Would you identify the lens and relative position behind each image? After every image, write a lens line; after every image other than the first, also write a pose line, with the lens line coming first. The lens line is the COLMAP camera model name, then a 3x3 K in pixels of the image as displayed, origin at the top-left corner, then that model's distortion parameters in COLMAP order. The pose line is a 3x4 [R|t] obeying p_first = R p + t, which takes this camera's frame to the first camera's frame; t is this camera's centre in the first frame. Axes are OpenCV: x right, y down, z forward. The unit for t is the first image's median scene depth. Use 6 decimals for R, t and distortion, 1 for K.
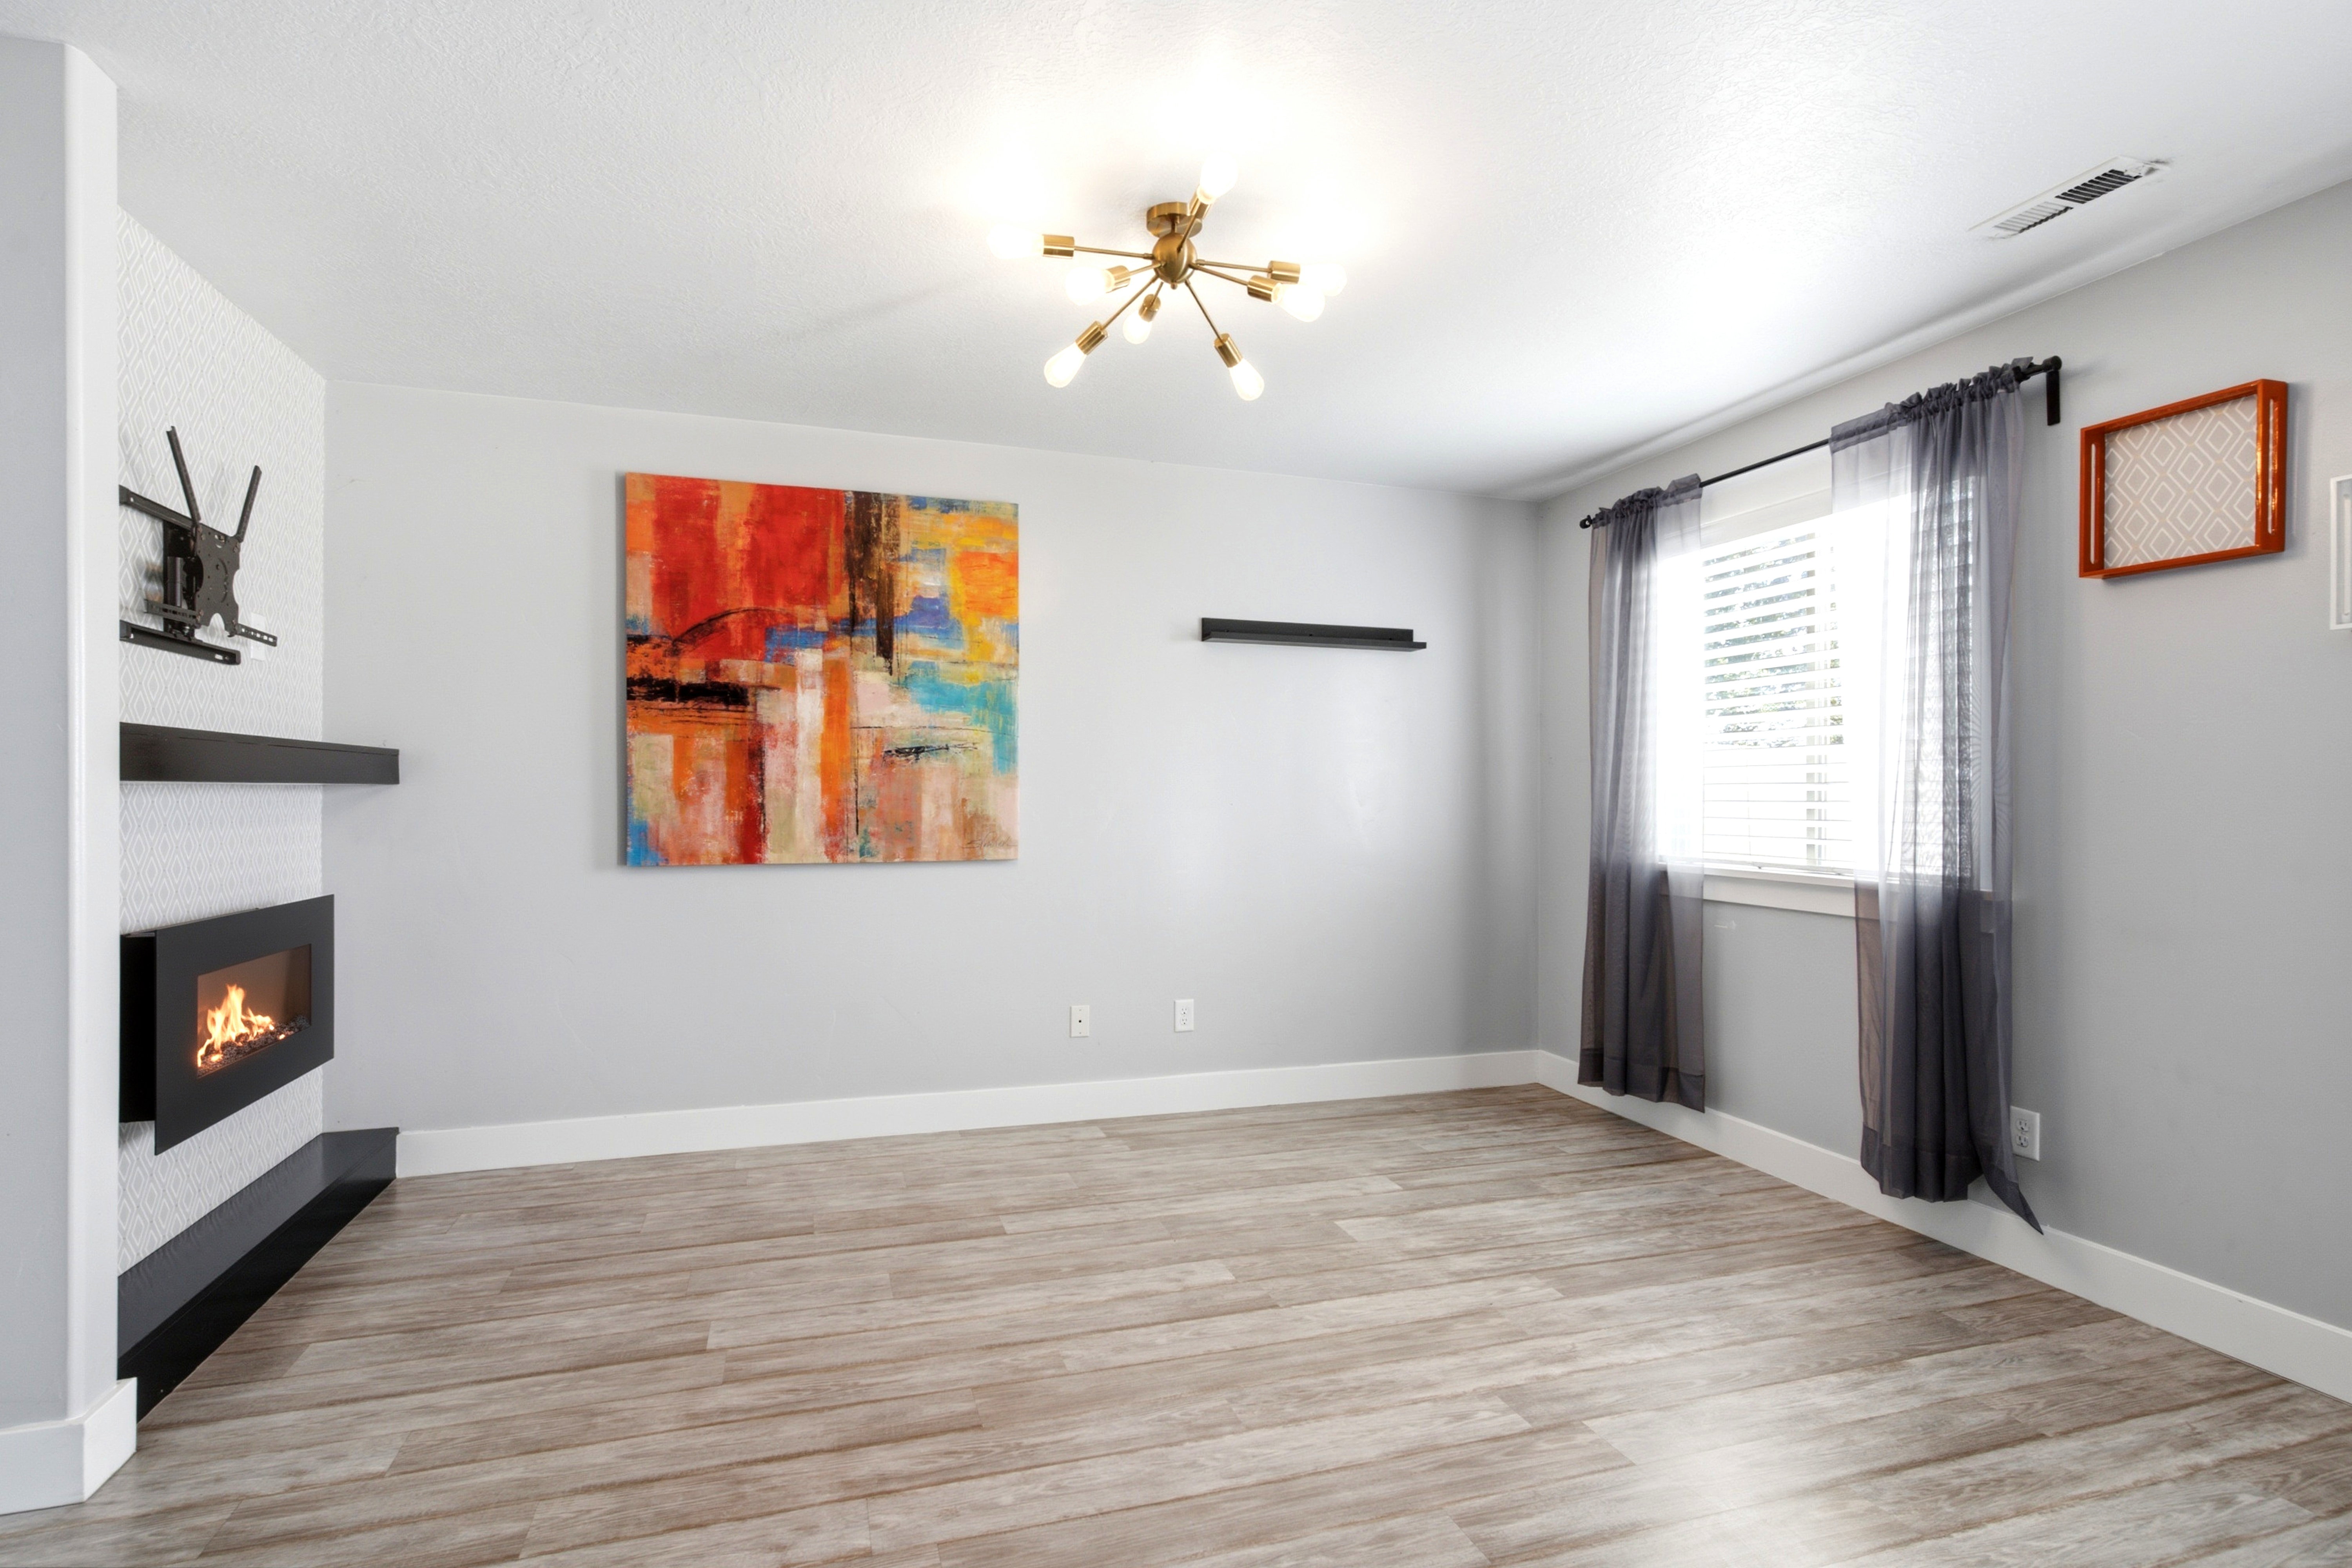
lens RADIAL K [[1134.2, 0, 1168.2], [0, 1134.2, 791.8], [0, 0, 1]] dist [0.001538, -0.001096]
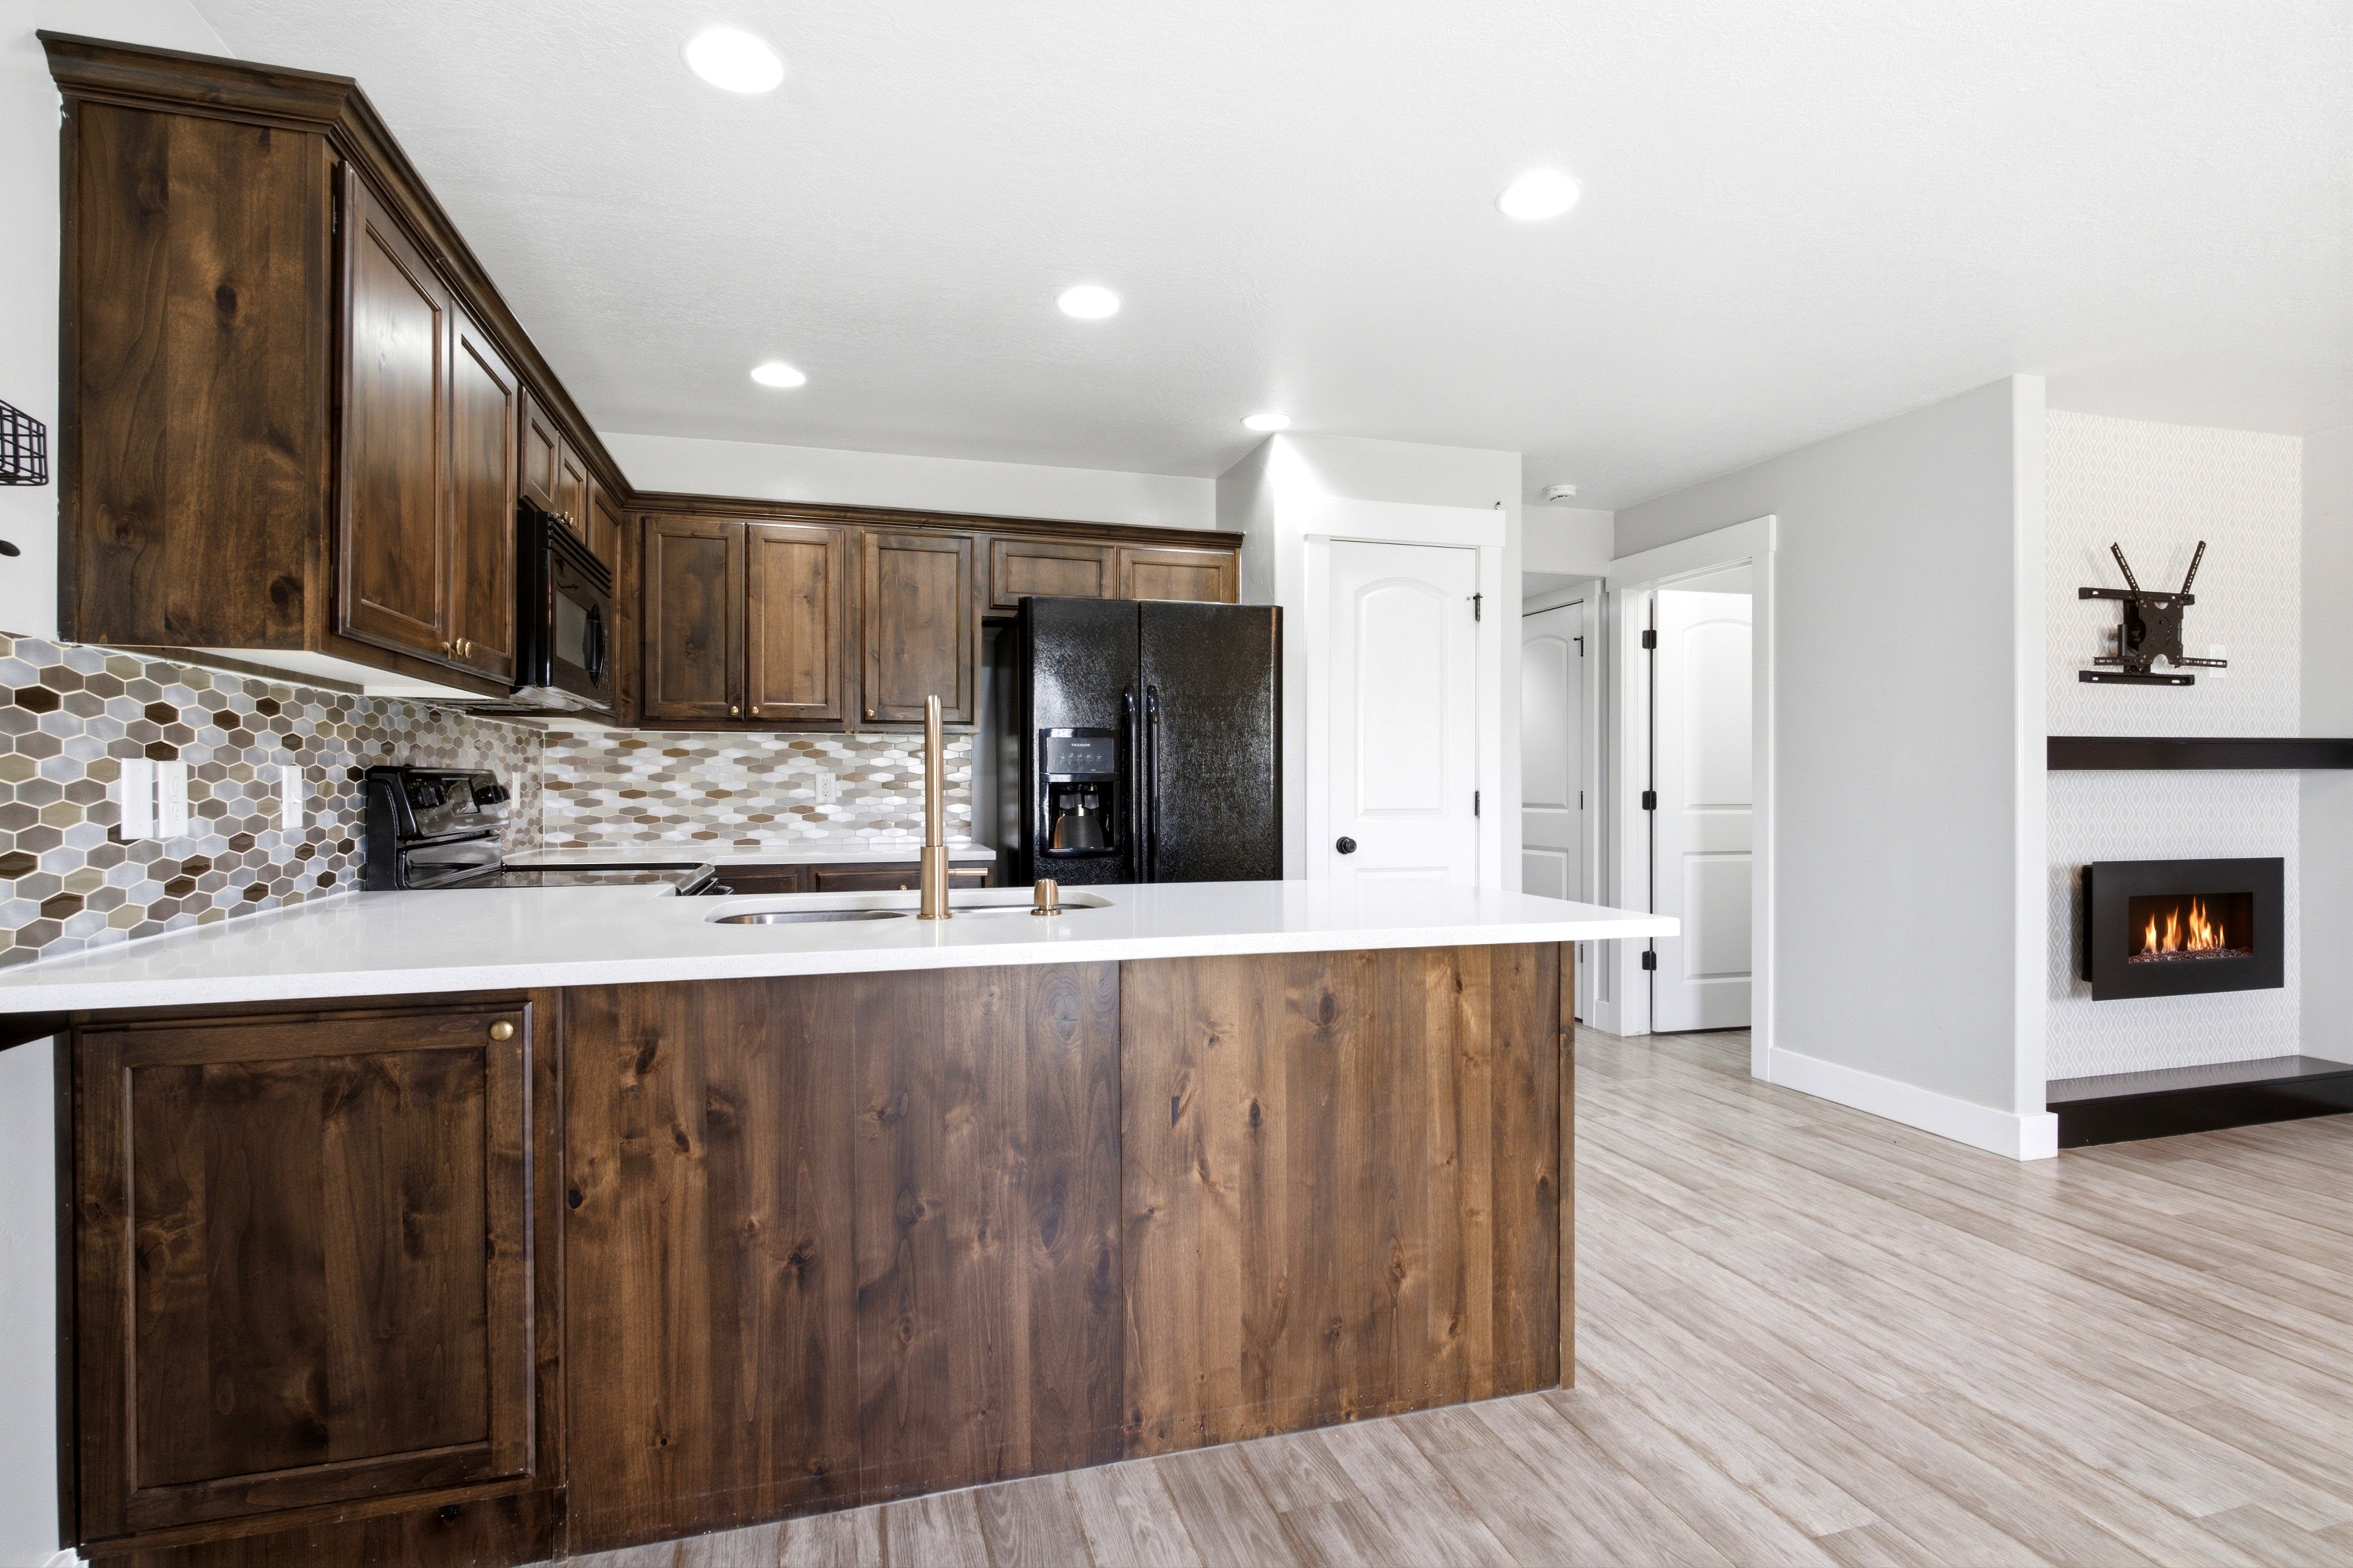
lens RADIAL K [[1134.7, 0, 1177.4], [0, 1134.7, 792.7], [0, 0, 1]] dist [0.001538, -0.001096]
pose [[-0.021963, 0.005962, -0.999741, 0.559655], [0.006646, 0.999961, 0.005817, 0.003283], [0.999737, -0.006516, -0.022002, -0.199627]]
